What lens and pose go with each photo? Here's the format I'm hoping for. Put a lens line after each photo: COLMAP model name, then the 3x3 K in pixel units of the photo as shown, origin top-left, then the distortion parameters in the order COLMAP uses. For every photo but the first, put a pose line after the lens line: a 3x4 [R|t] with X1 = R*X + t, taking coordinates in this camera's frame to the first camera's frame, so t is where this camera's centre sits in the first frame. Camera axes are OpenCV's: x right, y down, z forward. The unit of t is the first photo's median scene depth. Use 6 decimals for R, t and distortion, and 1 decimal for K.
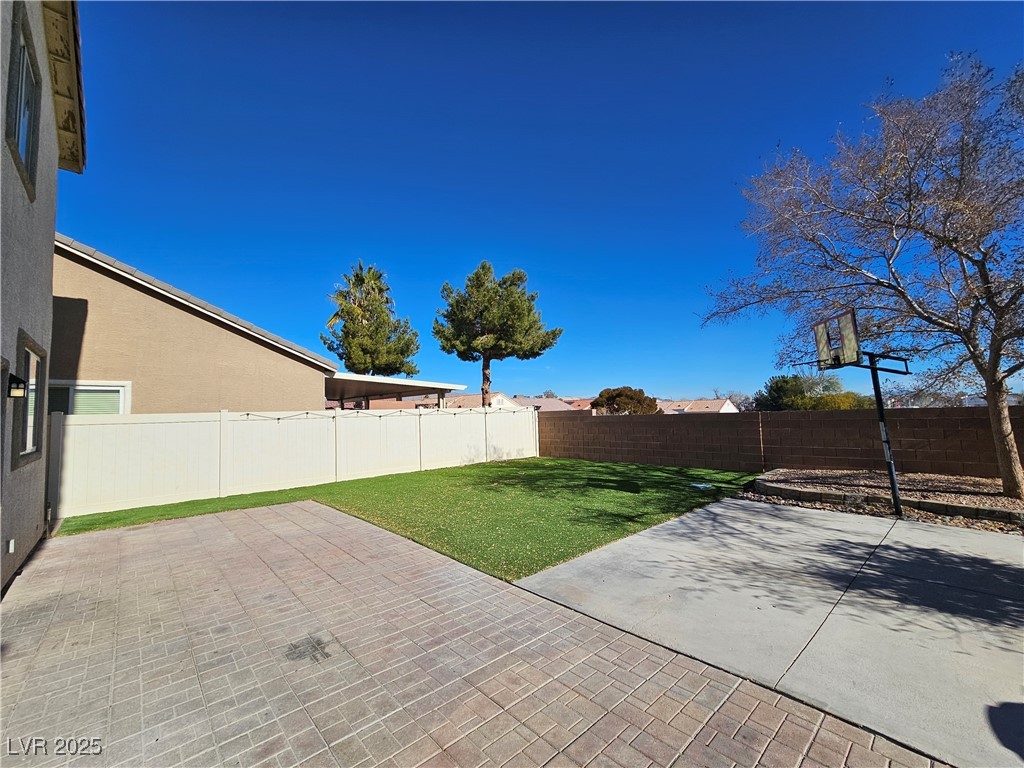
lens RADIAL K [[416.2, 0, 510.3], [0, 416.2, 385.0], [0, 0, 1]] dist [0.000977, 0.000843]
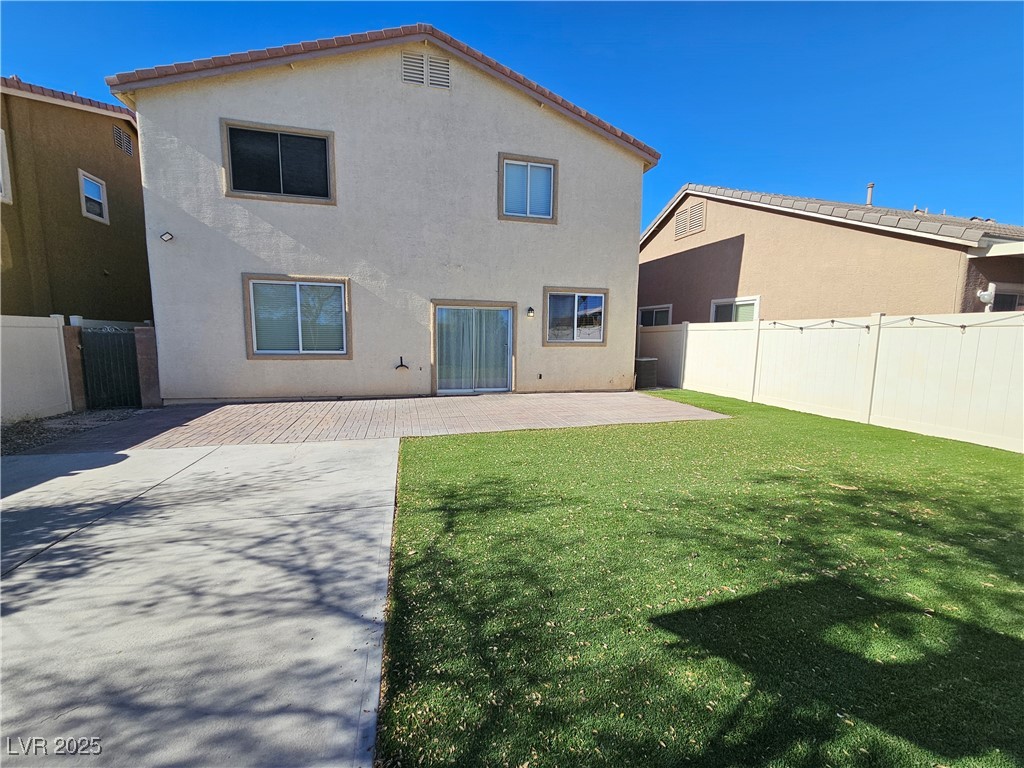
lens RADIAL K [[416.2, 0, 512.5], [0, 416.2, 383.8], [0, 0, 1]] dist [0.000977, 0.000843]
pose [[-0.456883, 0.129165, -0.880099, 0.756345], [0.063800, 0.991612, 0.112411, 0.096691], [0.887236, -0.004792, -0.461291, 1.397050]]
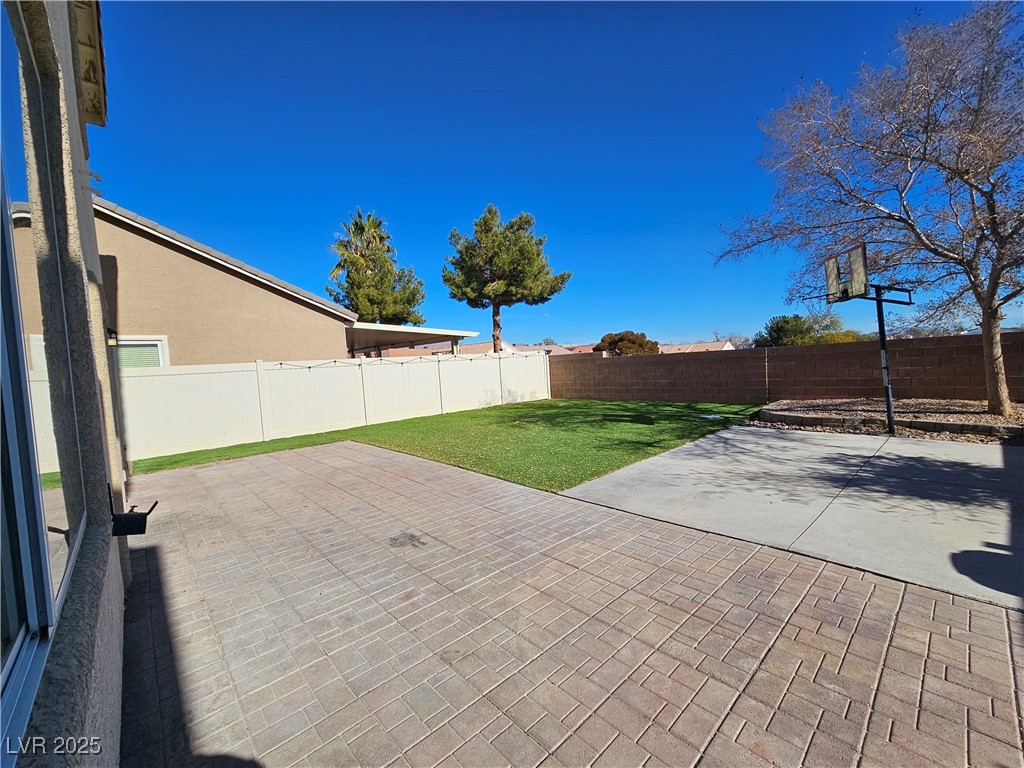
lens RADIAL K [[416.2, 0, 511.1], [0, 416.2, 382.7], [0, 0, 1]] dist [0.000977, 0.000843]
pose [[0.999555, -0.029780, 0.001582, -0.080527], [0.029391, 0.992694, 0.117023, 0.018098], [-0.005055, -0.116924, 0.993128, -0.082568]]
